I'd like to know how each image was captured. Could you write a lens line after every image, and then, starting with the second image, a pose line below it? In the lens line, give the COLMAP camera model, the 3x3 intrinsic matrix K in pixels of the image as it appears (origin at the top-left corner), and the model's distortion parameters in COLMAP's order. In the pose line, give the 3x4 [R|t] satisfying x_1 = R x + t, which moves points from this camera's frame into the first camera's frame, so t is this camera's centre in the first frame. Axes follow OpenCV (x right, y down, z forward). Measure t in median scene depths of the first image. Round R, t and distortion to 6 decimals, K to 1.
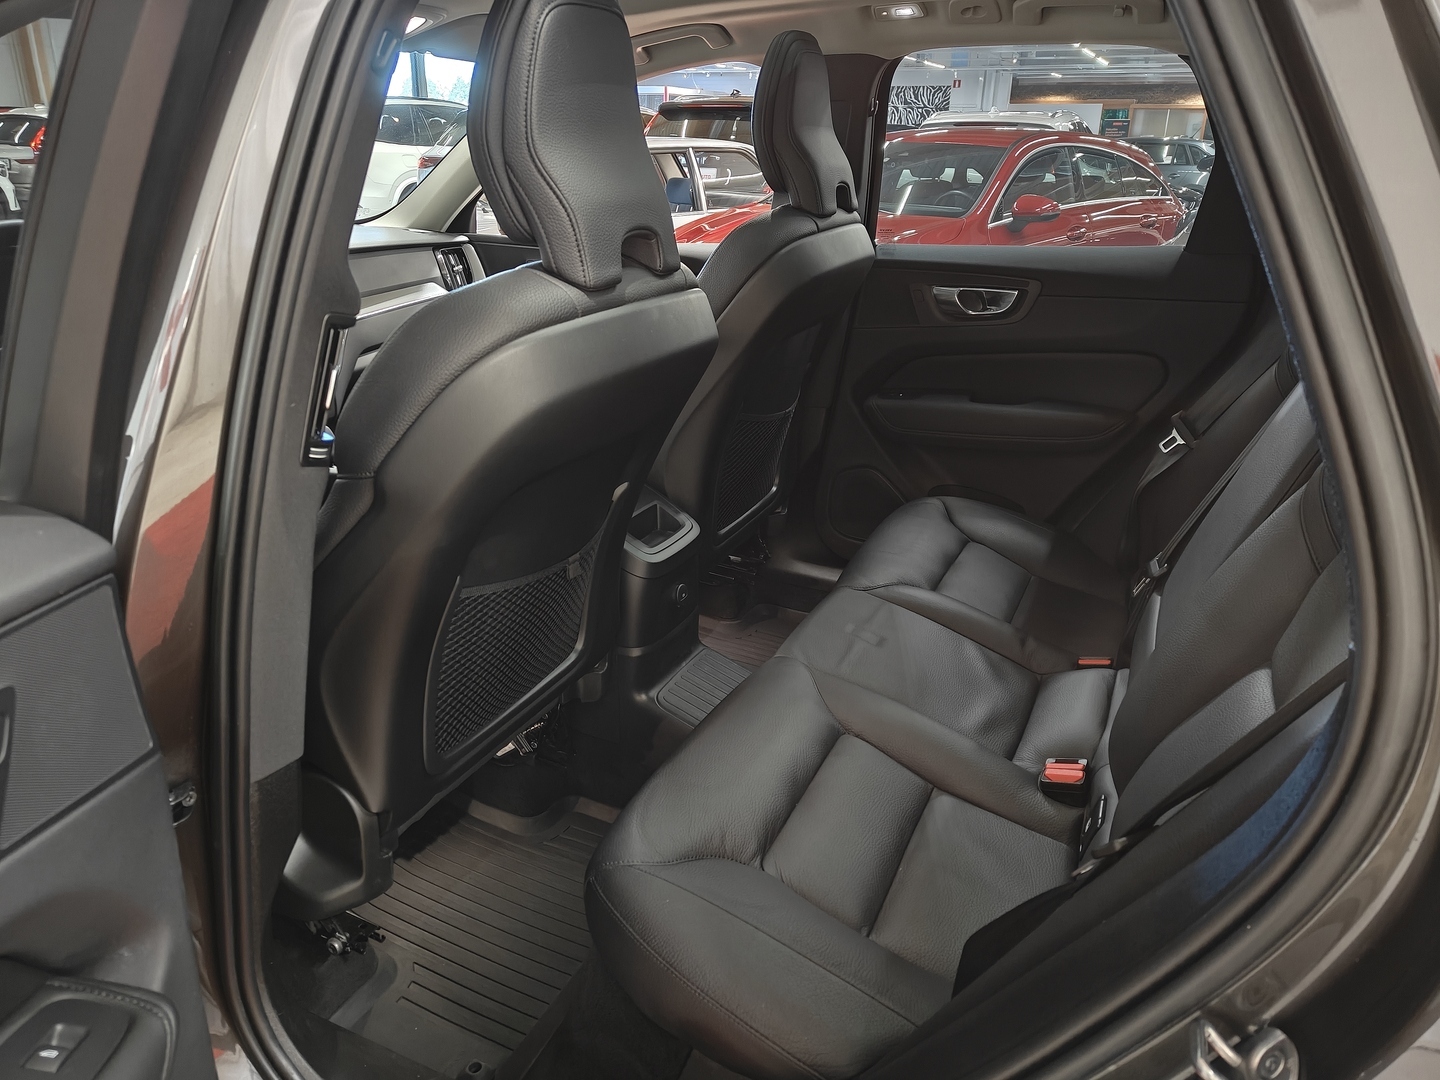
lens RADIAL K [[1020.1, 0, 709.0], [0, 1020.1, 546.9], [0, 0, 1]] dist [0.016655, -0.012054]
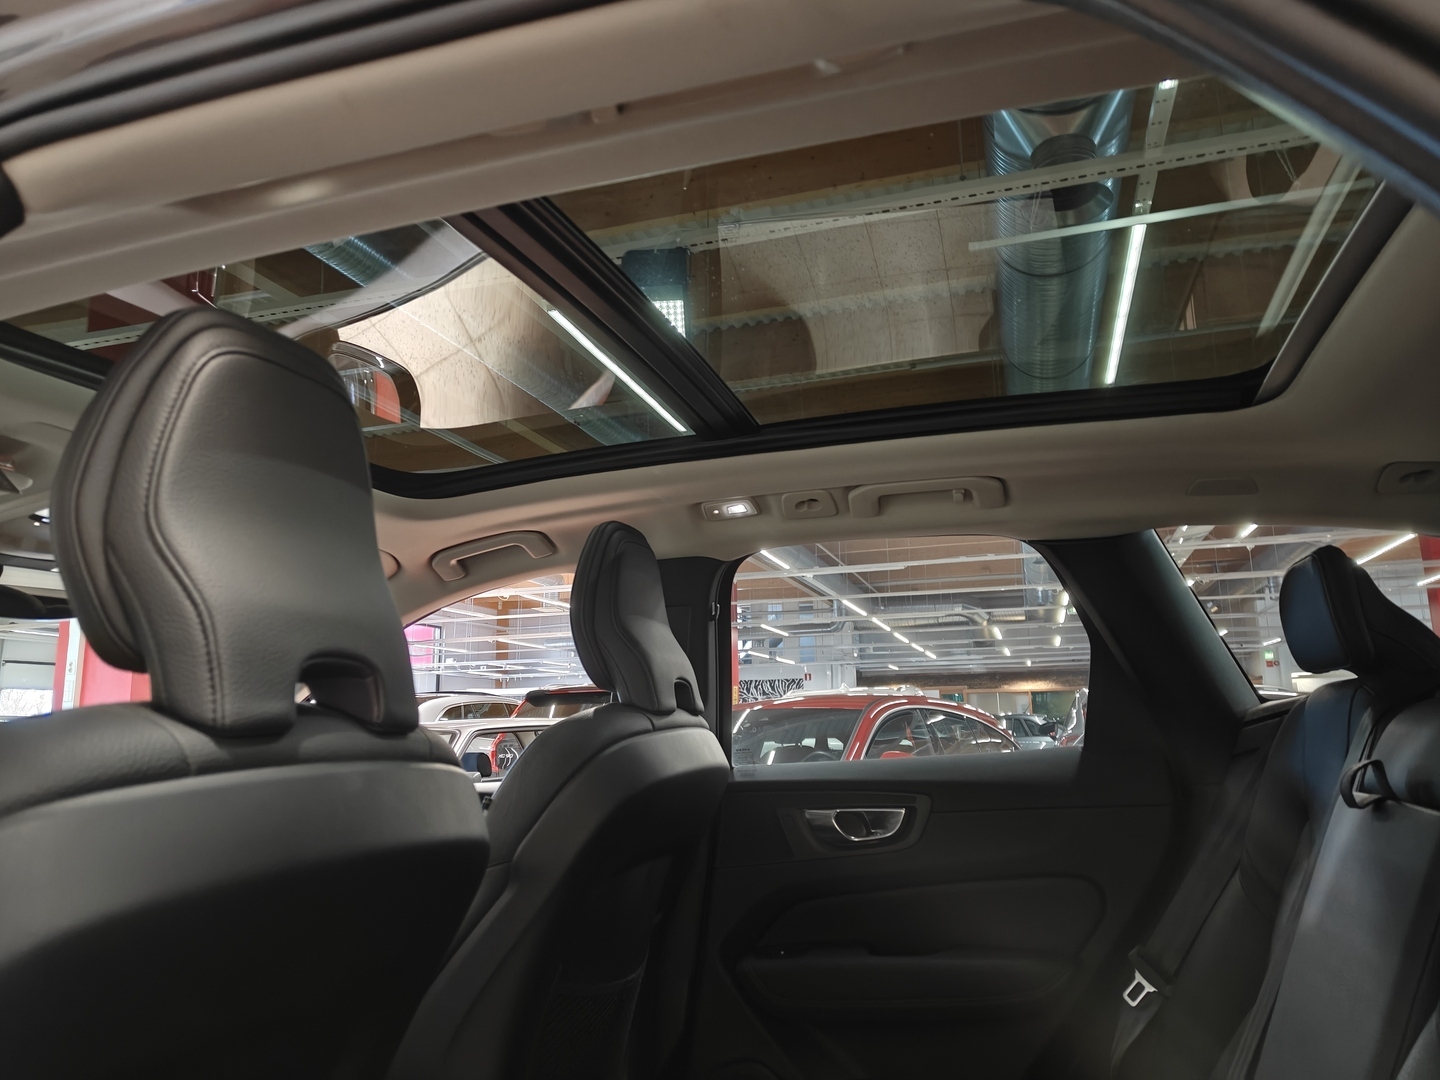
lens RADIAL K [[1020.1, 0, 718.6], [0, 1020.1, 537.6], [0, 0, 1]] dist [0.016655, -0.012054]
pose [[0.991144, -0.008115, 0.132541, 0.045960], [0.078132, 0.842706, -0.532675, -0.005299], [-0.107370, 0.538314, 0.835877, 0.214570]]
